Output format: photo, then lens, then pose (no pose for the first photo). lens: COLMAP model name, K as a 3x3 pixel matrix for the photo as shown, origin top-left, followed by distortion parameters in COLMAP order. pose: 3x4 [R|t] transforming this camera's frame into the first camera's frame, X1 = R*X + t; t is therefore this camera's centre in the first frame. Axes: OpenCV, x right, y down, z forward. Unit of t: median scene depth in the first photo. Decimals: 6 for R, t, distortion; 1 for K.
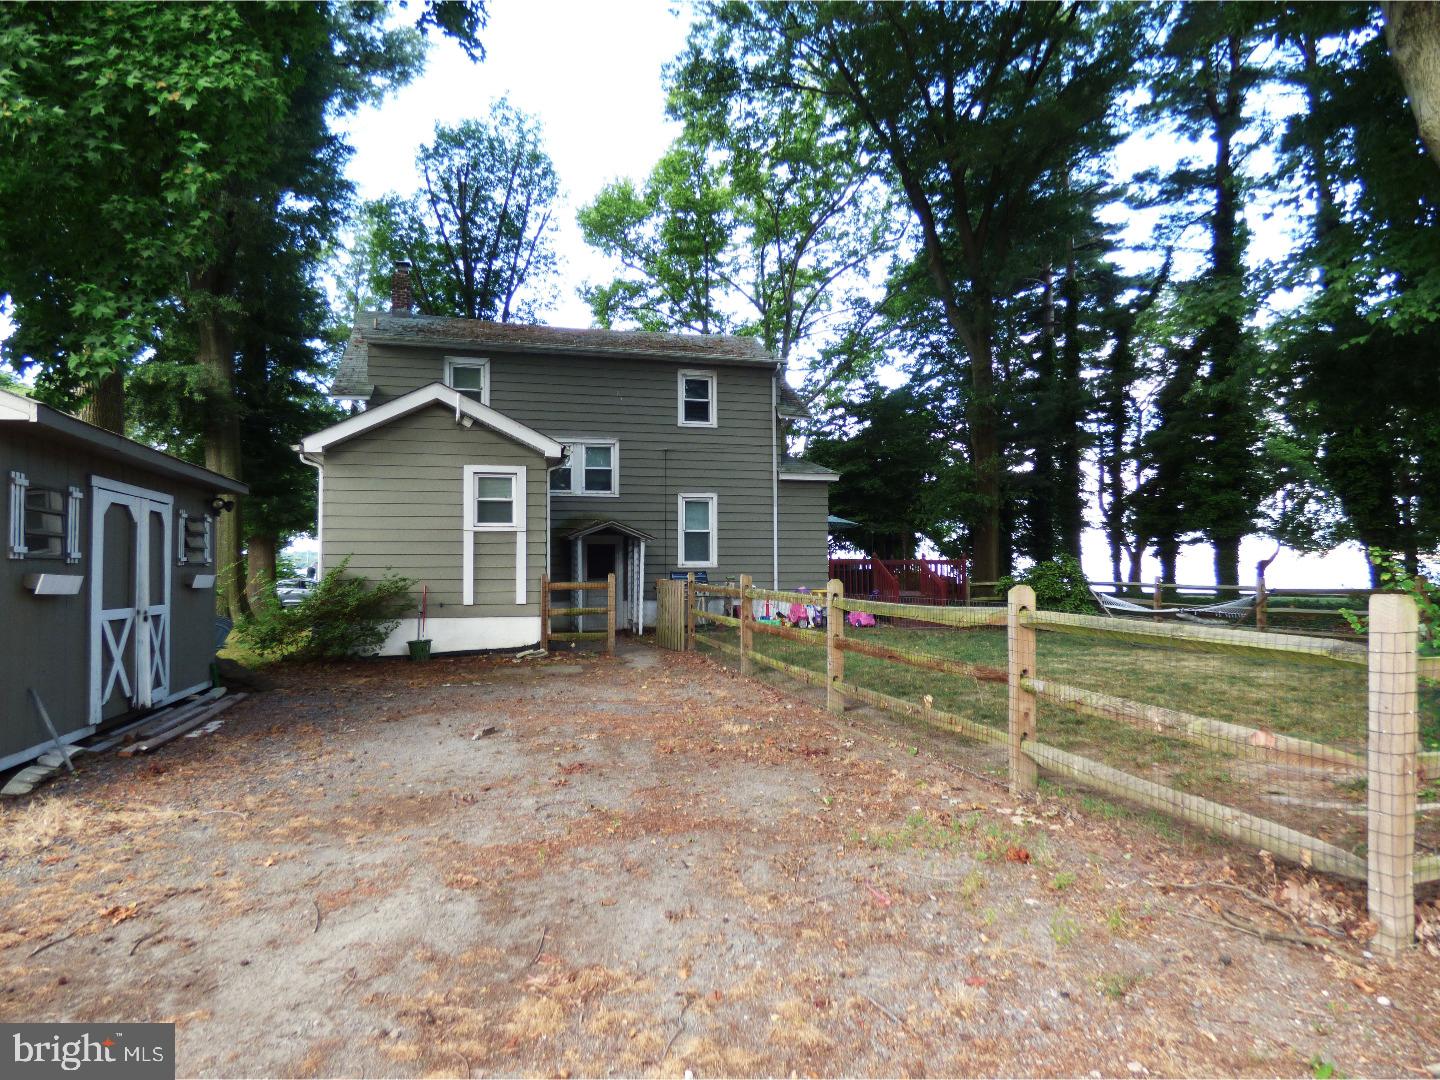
lens RADIAL K [[850.5, 0, 719.6], [0, 850.5, 542.7], [0, 0, 1]] dist [-0.000856, -0.000107]
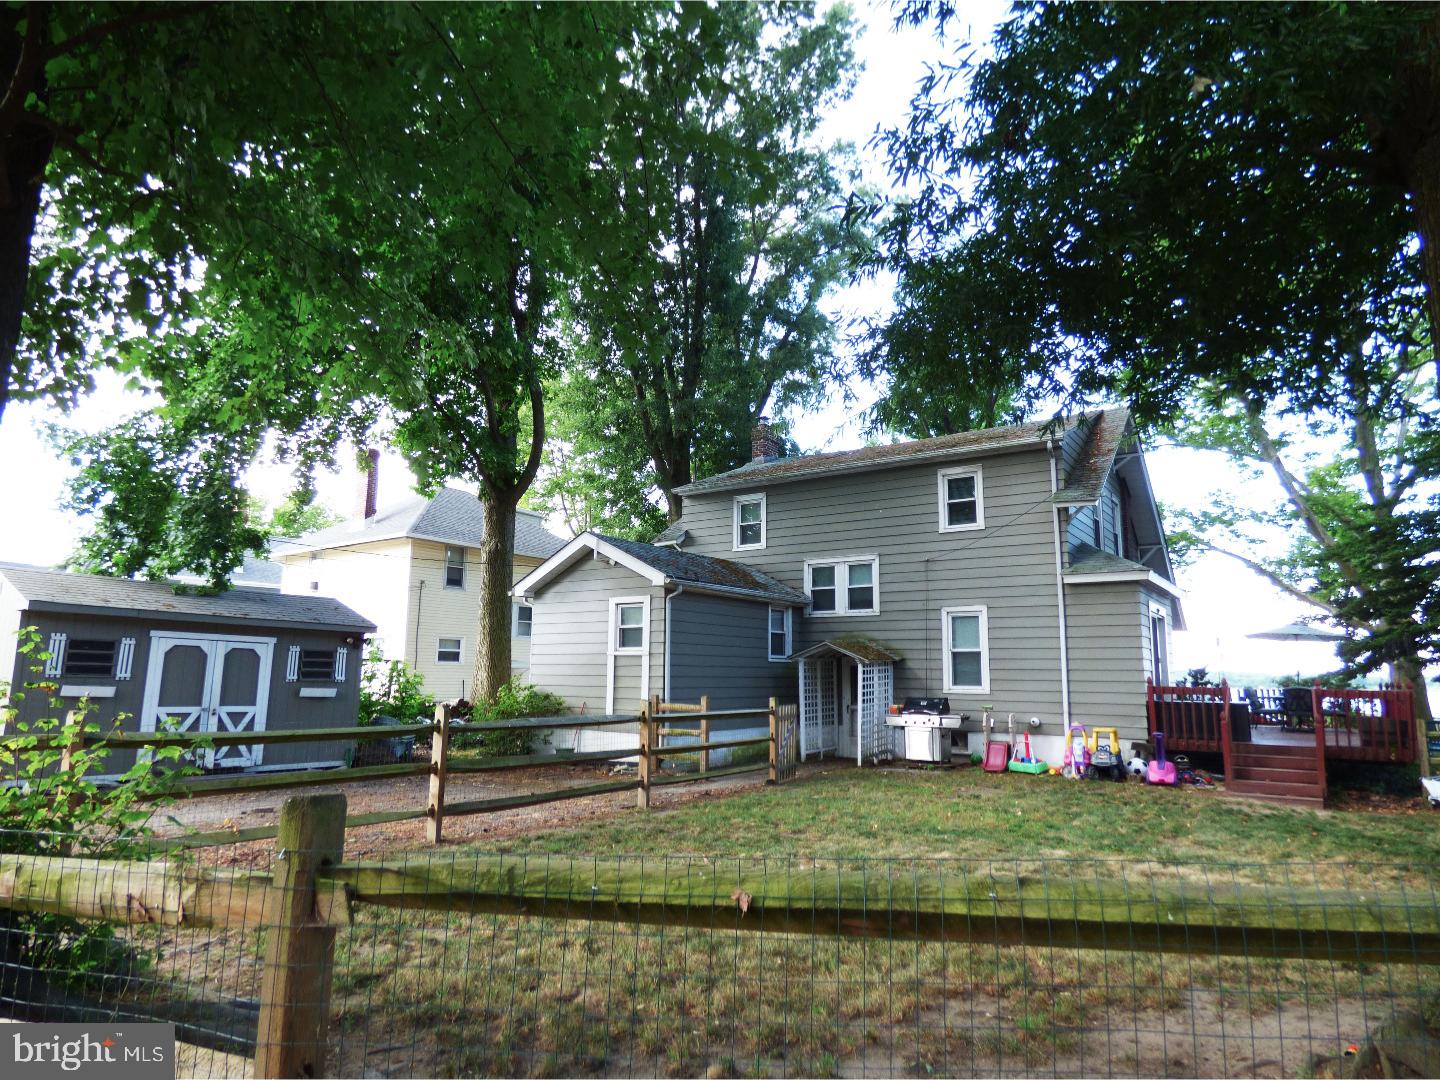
lens RADIAL K [[850.5, 0, 720.1], [0, 850.5, 540.8], [0, 0, 1]] dist [-0.000856, -0.000107]
pose [[0.646420, -0.109208, -0.755126, 0.477951], [0.002987, 0.990058, -0.140627, -0.003260], [0.762976, 0.088649, 0.640320, 0.251732]]
